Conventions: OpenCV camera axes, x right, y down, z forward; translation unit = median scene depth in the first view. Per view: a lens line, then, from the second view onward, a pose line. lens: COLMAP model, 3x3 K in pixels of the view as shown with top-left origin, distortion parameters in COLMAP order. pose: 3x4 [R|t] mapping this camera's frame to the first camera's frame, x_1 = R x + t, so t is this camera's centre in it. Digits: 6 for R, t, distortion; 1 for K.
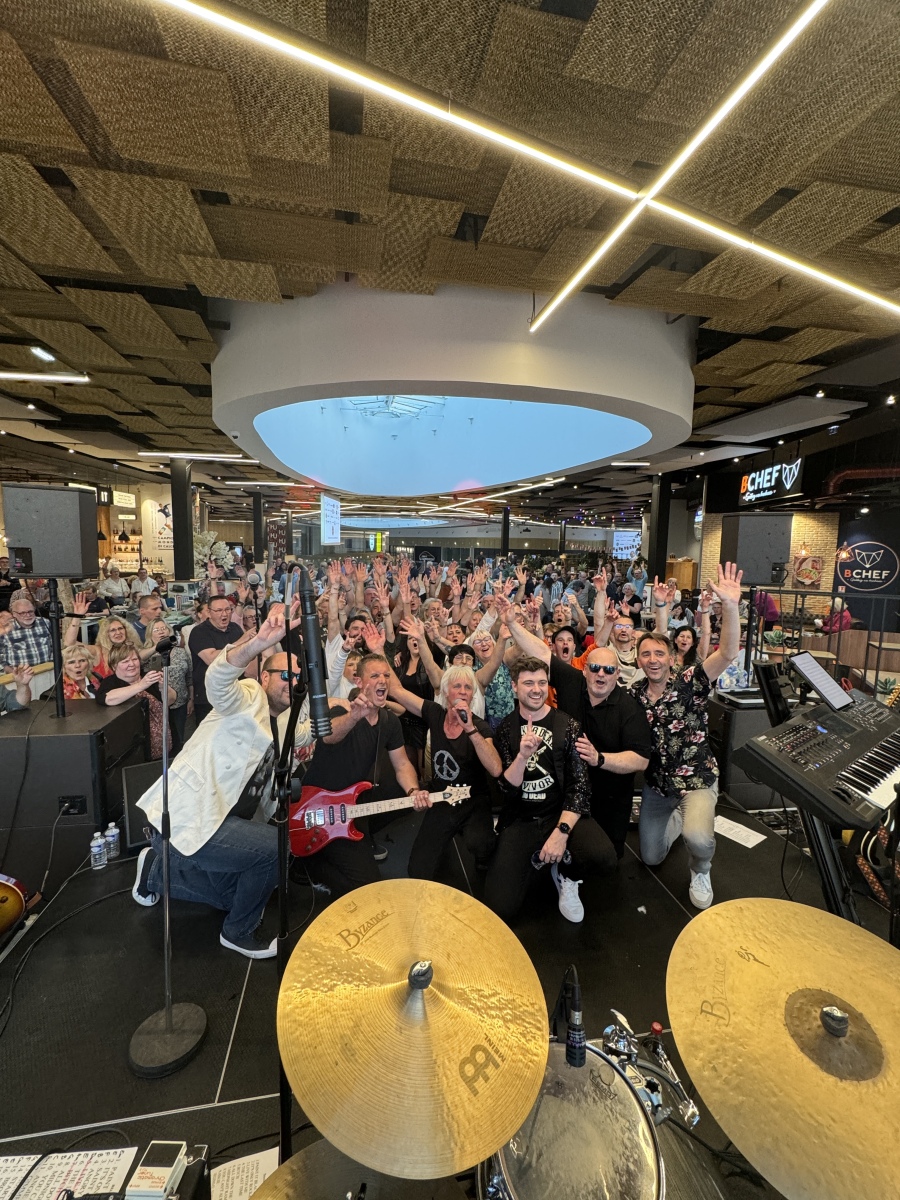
lens RADIAL K [[508.7, 0, 450.0], [0, 508.7, 600.0], [0, 0, 1]] dist [-0.003593, -0.000221]
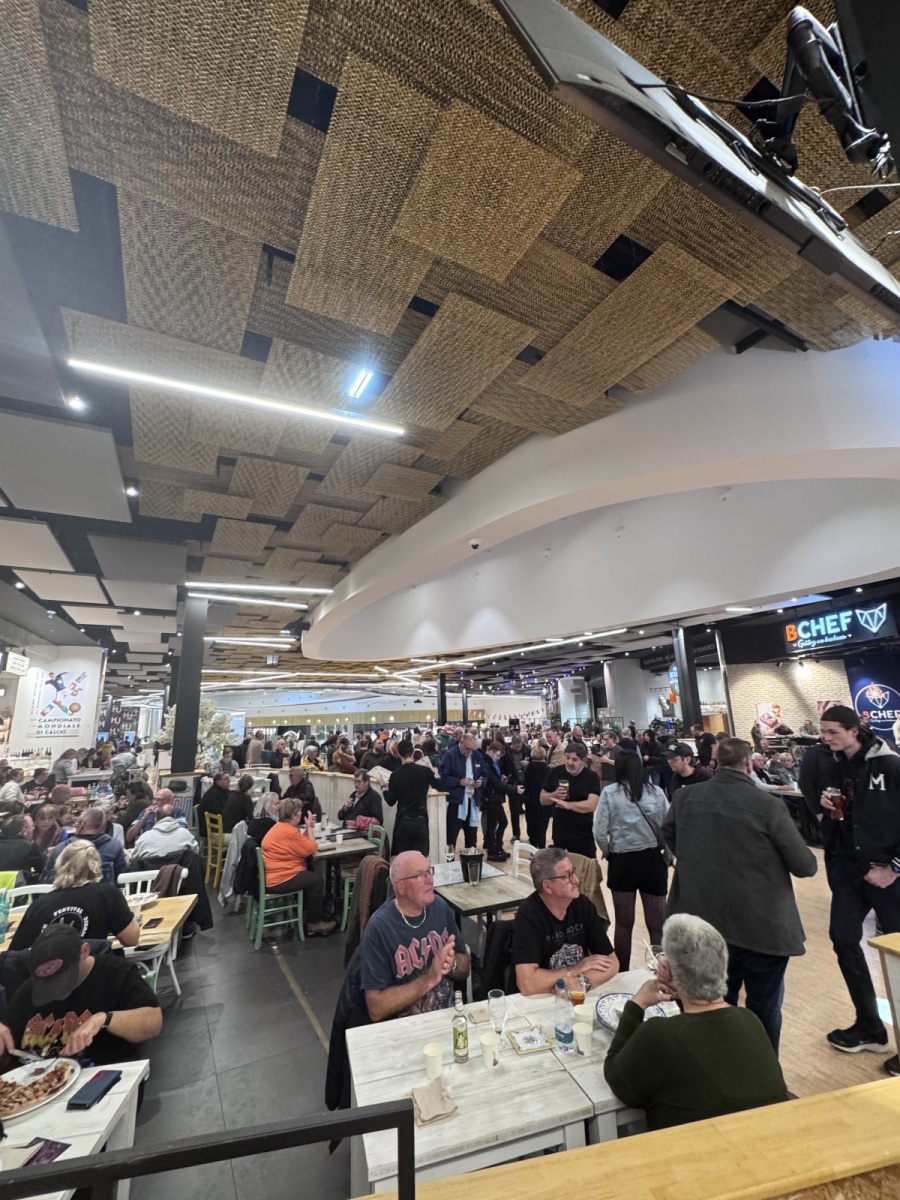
lens RADIAL K [[508.7, 0, 450.0], [0, 508.7, 600.0], [0, 0, 1]] dist [-0.003593, -0.000221]
pose [[0.949947, 0.023111, 0.311555, -0.403940], [0.083149, 0.942586, -0.323448, -0.007508], [-0.301142, 0.333164, 0.893485, 0.225836]]
